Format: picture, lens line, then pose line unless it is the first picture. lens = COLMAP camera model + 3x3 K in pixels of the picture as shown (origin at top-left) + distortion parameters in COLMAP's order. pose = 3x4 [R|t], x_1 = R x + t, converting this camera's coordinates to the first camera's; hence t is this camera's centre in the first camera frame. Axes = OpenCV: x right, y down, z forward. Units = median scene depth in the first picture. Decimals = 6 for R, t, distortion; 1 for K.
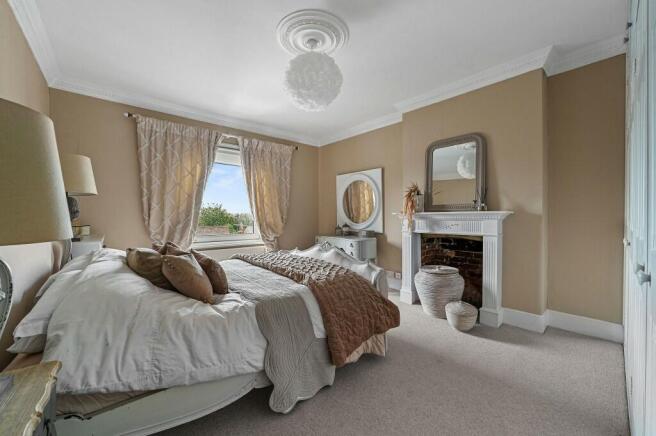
lens RADIAL K [[259.1, 0, 328.0], [0, 259.1, 221.9], [0, 0, 1]] dist [-0.001262, 0.000307]
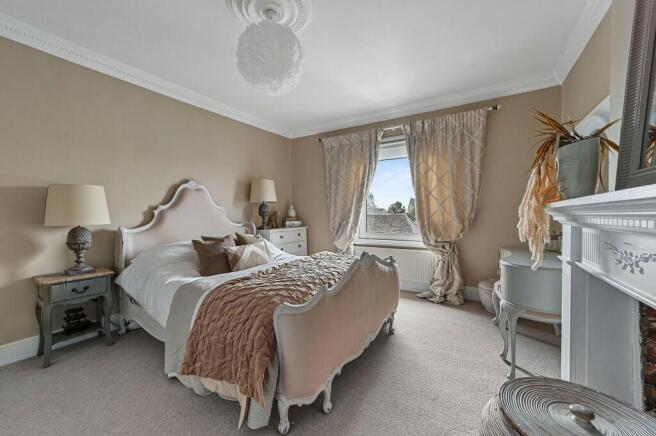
lens RADIAL K [[259.1, 0, 328.0], [0, 259.1, 221.9], [0, 0, 1]] dist [-0.001262, 0.000307]
pose [[0.303476, 0.031667, -0.952313, 0.462723], [-0.014095, 0.999487, 0.028744, -0.016993], [0.952735, 0.004700, 0.303767, 0.508731]]
